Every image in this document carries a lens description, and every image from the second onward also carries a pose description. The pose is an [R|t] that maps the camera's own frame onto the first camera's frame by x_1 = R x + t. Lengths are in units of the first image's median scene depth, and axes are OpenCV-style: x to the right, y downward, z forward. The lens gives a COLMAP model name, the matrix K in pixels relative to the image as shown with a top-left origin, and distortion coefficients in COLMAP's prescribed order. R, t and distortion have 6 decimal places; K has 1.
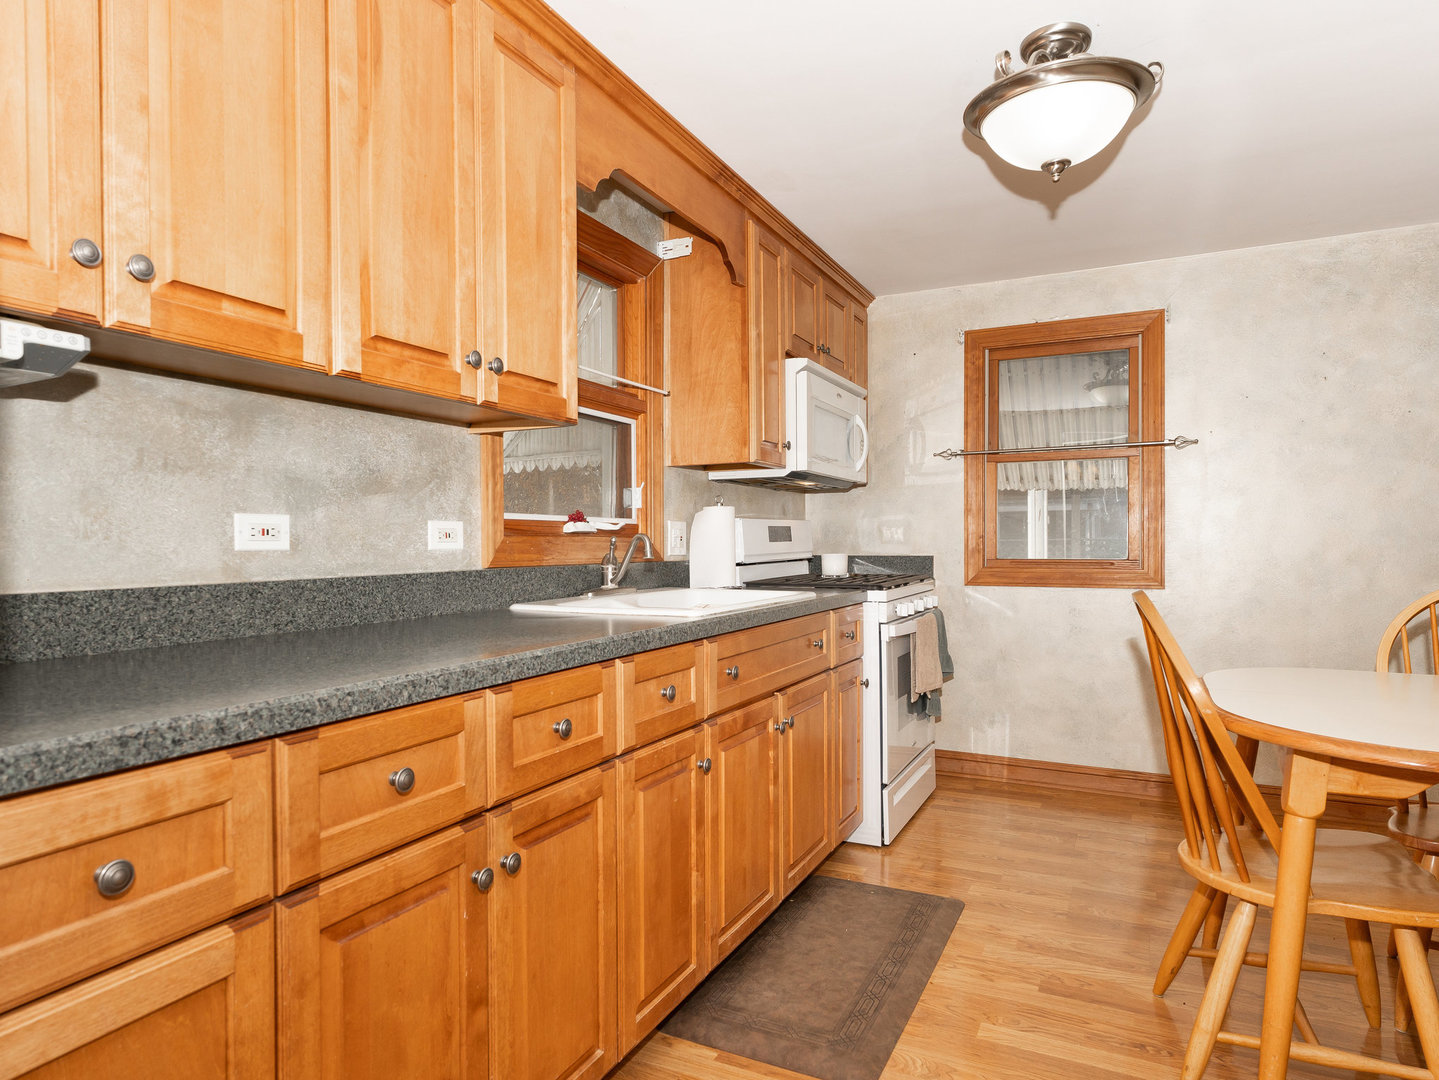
lens RADIAL K [[873.9, 0, 719.5], [0, 873.9, 540.0], [0, 0, 1]] dist [-0.000604, -0.000173]
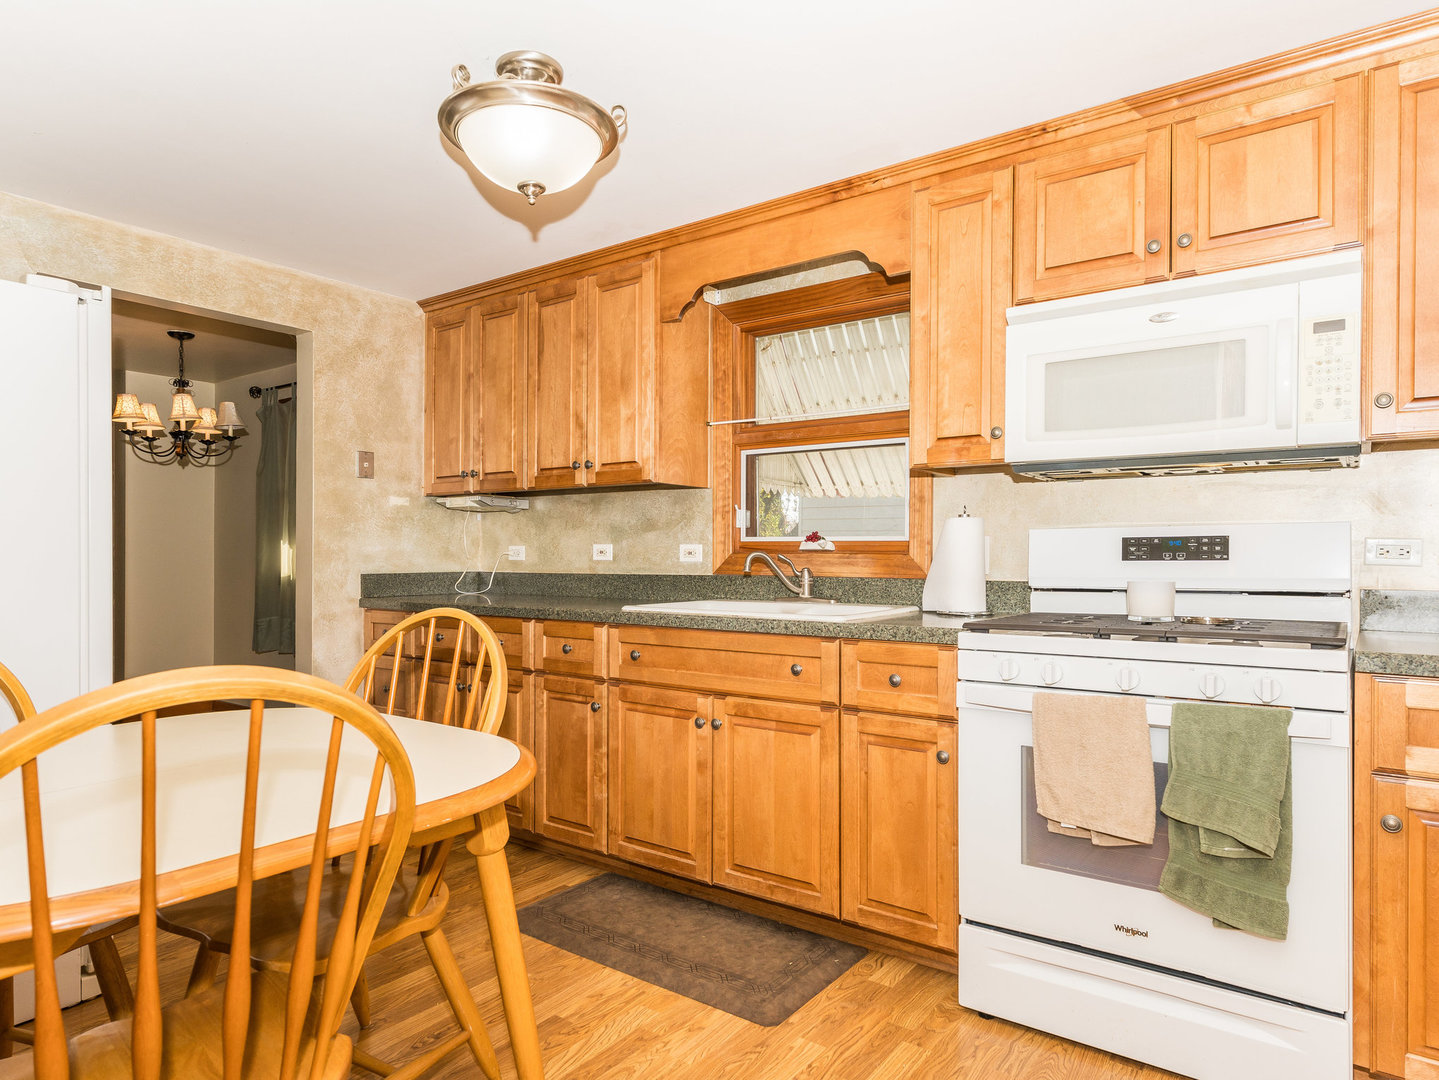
lens RADIAL K [[860.9, 0, 723.1], [0, 860.9, 548.3], [0, 0, 1]] dist [-0.000192, -0.000072]
pose [[-0.175754, -0.002980, -0.984430, 1.324278], [0.001878, 0.999993, -0.003362, -0.009106], [0.984432, -0.002440, -0.175748, 1.391797]]
